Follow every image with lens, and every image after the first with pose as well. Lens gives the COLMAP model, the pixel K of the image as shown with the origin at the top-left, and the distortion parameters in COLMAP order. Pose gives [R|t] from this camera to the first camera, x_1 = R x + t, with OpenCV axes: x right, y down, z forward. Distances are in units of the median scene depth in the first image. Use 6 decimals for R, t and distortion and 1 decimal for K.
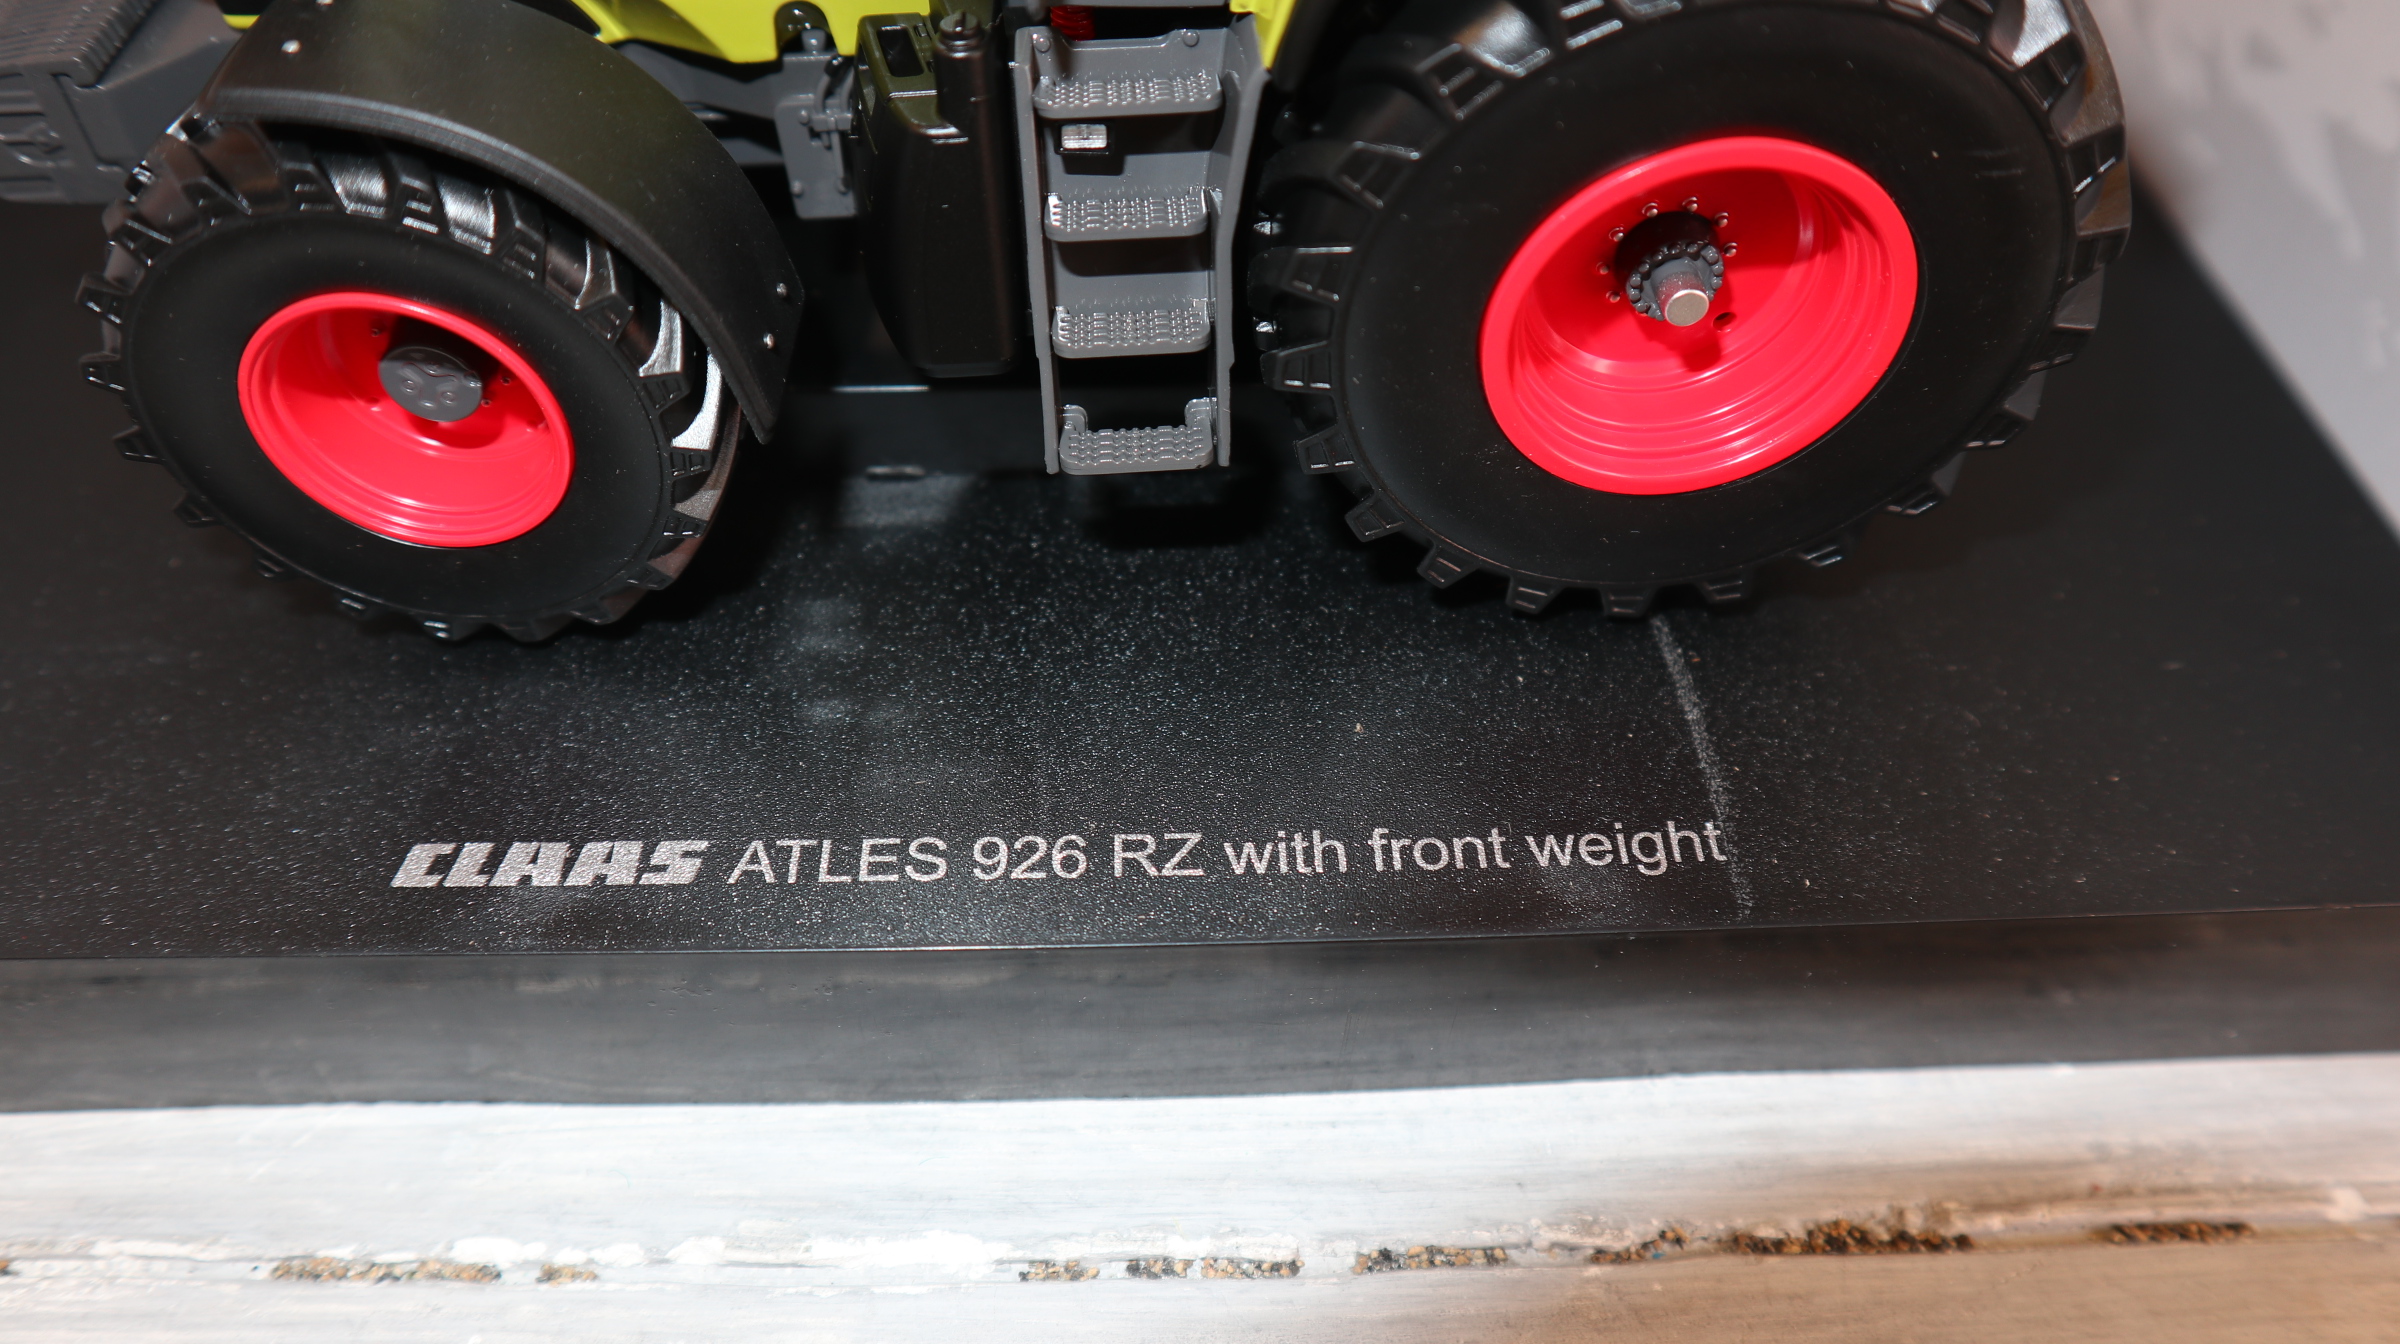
lens RADIAL K [[1648.8, 0, 1200.0], [0, 1648.8, 672.0], [0, 0, 1]] dist [-0.097204, 0.087635]
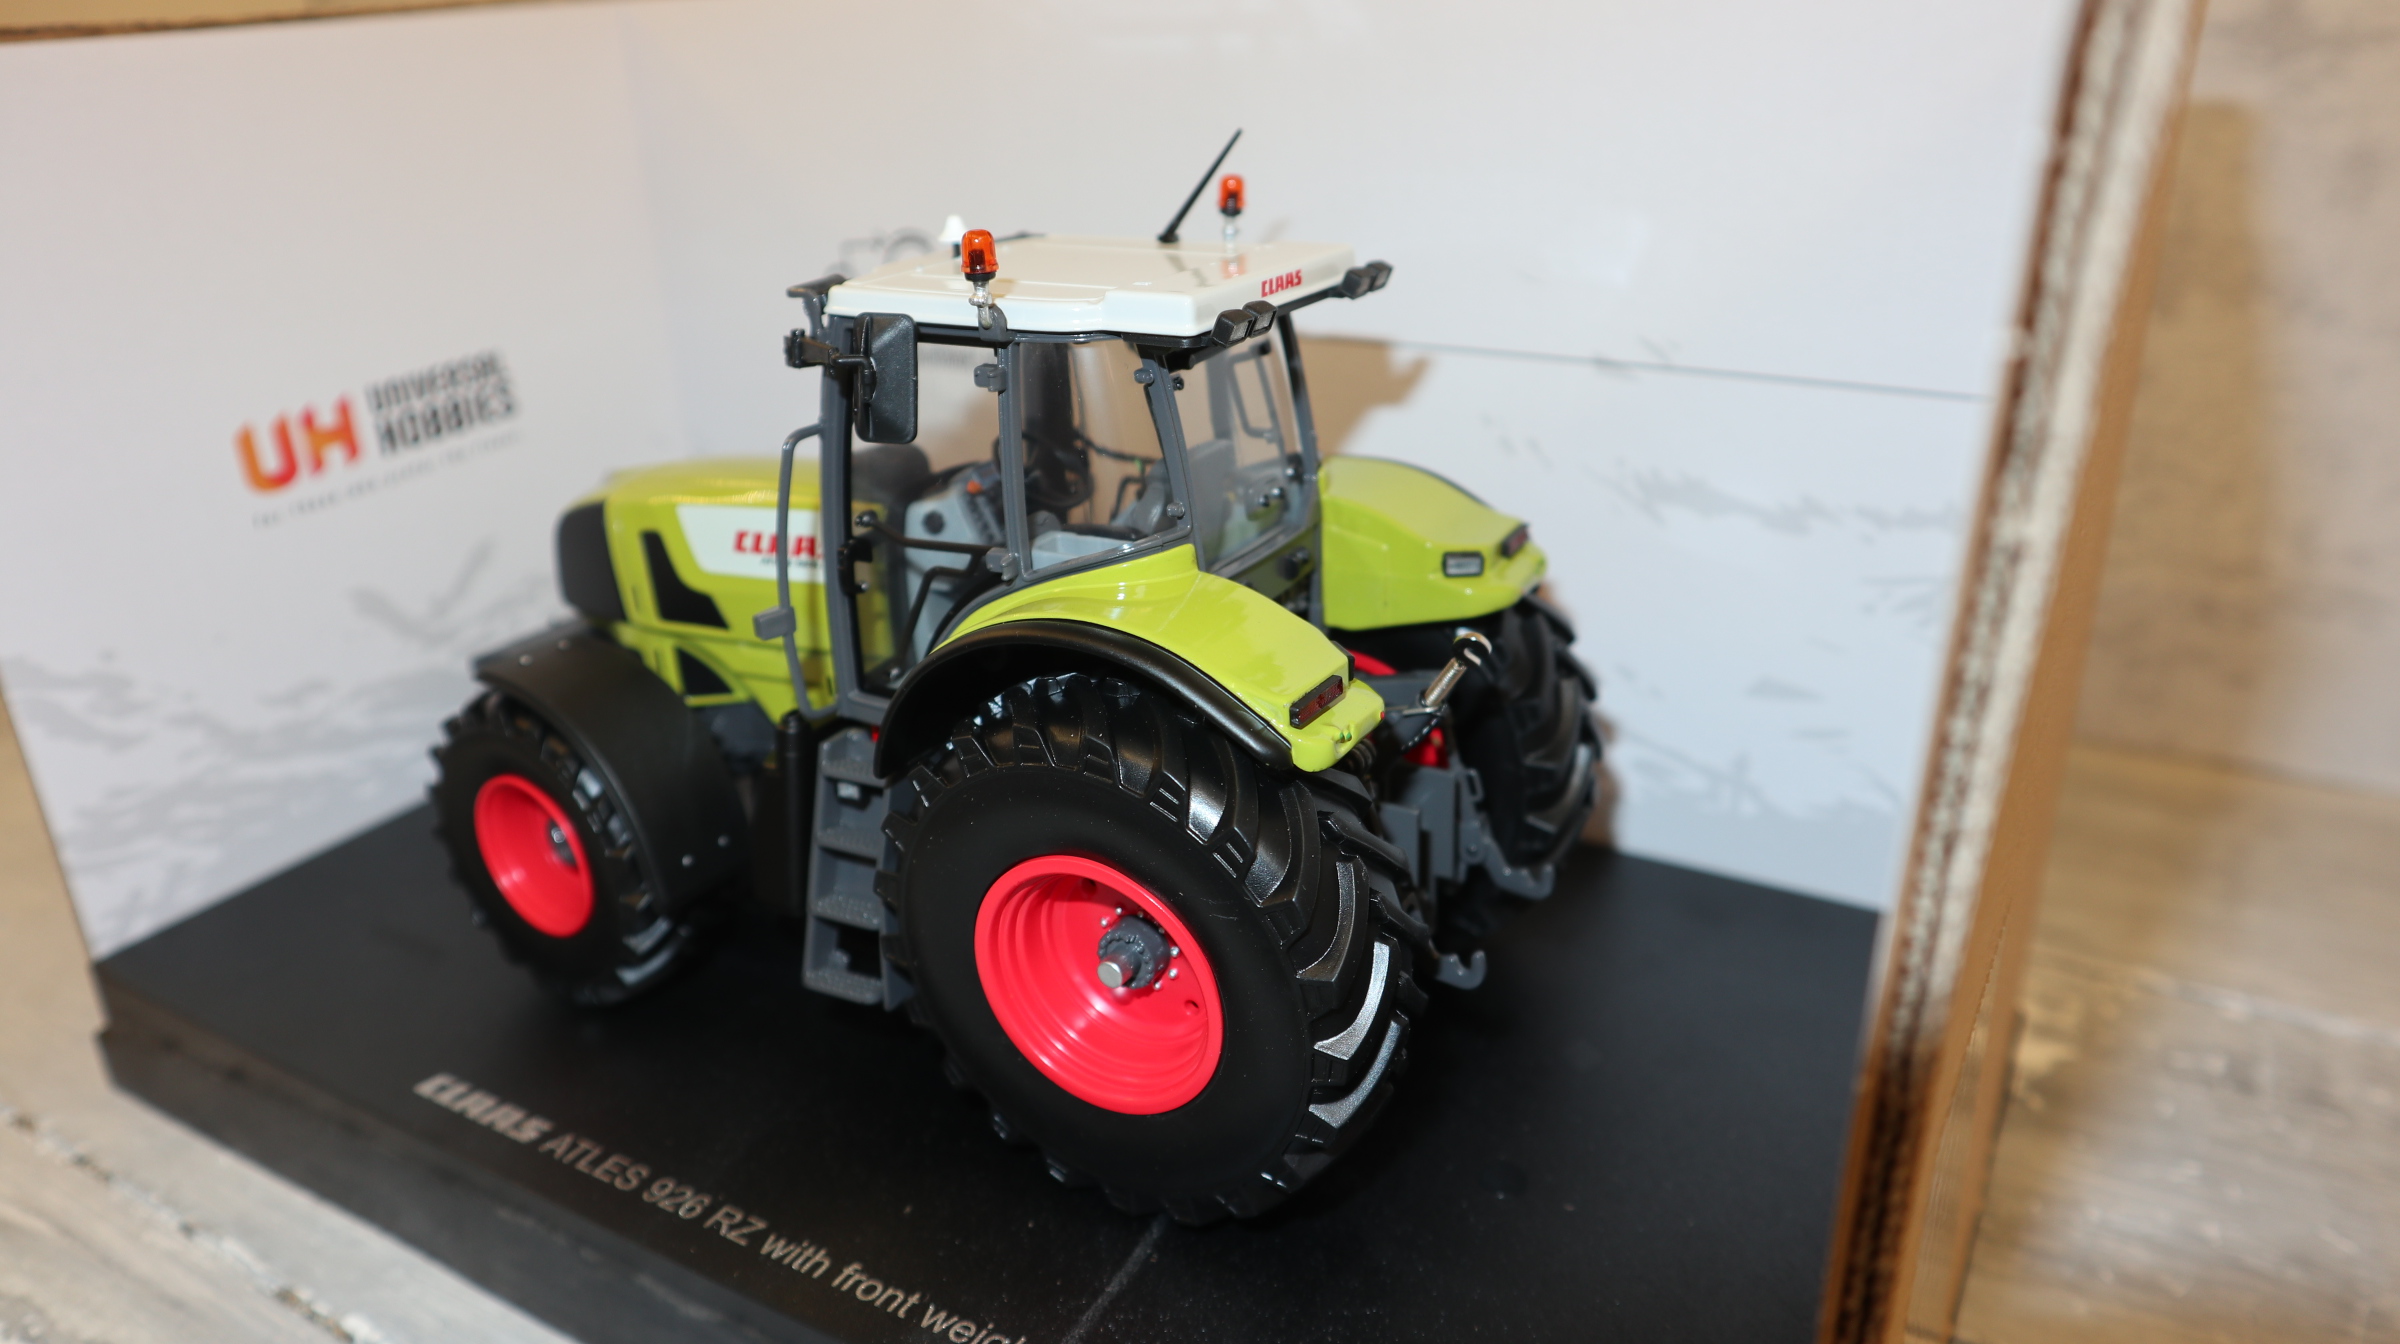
lens RADIAL K [[1677.8, 0, 1200.0], [0, 1677.8, 672.0], [0, 0, 1]] dist [-0.117647, 0.086470]
pose [[0.842543, 0.159722, -0.514403, 1.048214], [-0.372116, 0.863078, -0.341506, 0.028006], [0.389424, 0.479151, 0.786615, -0.287220]]
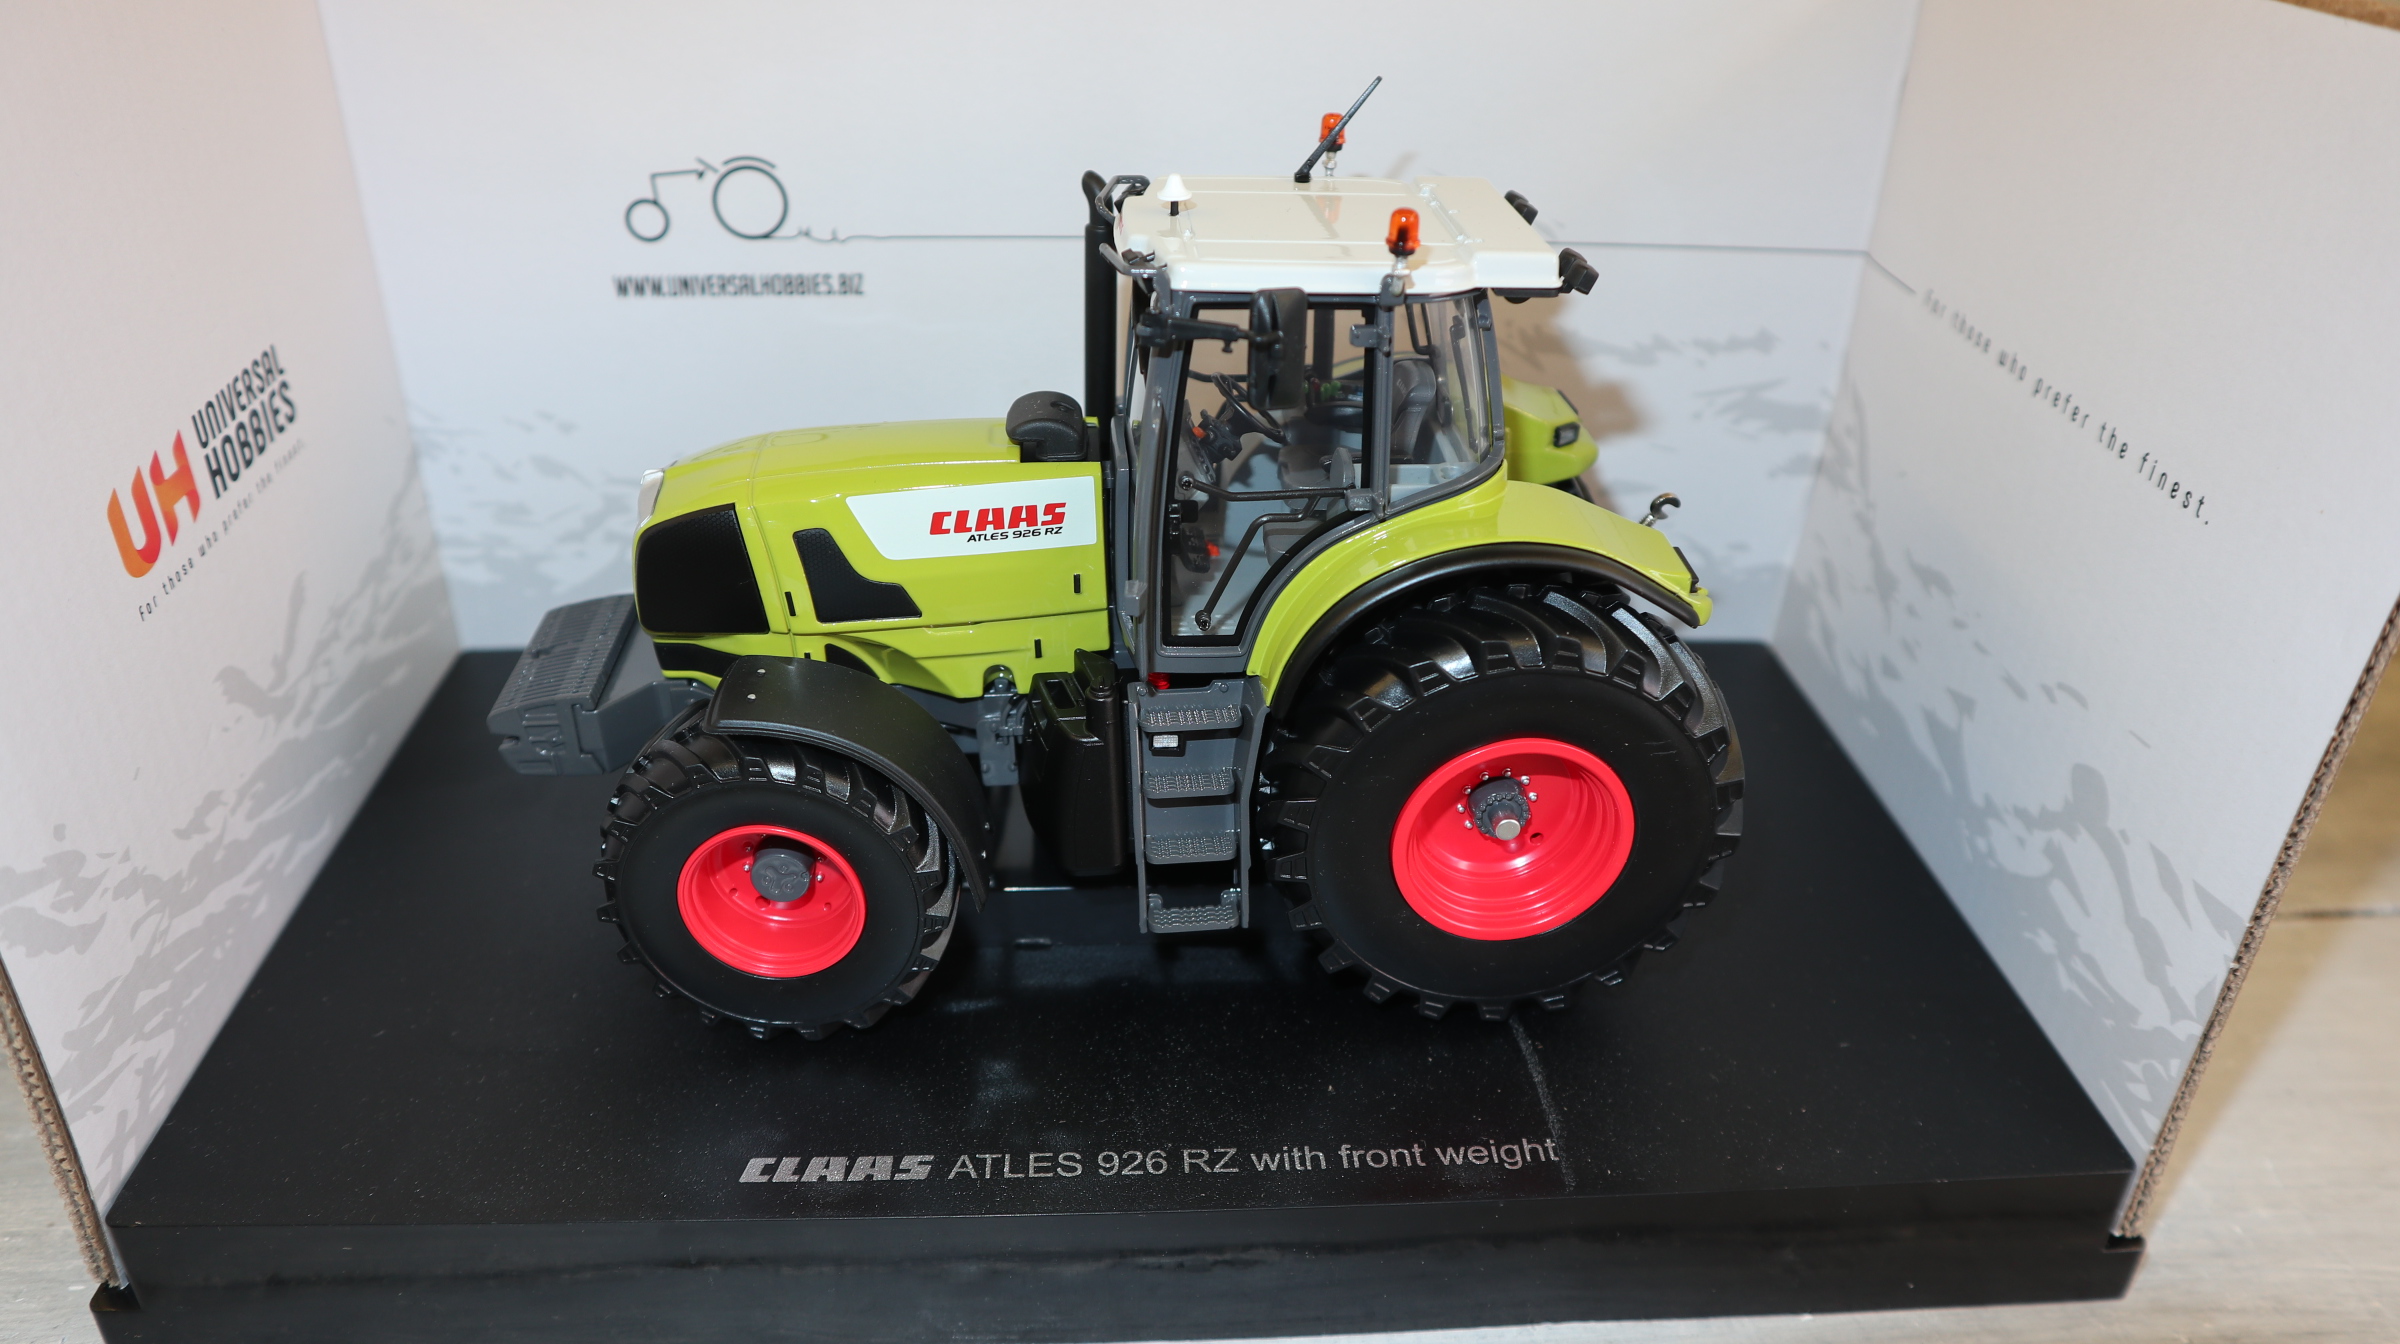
lens RADIAL K [[1648.8, 0, 1200.0], [0, 1648.8, 672.0], [0, 0, 1]] dist [-0.097204, 0.087635]
pose [[0.999856, -0.007937, 0.015024, -0.056706], [0.012444, 0.944110, -0.329397, 0.187936], [-0.011570, 0.329536, 0.944072, -0.697775]]
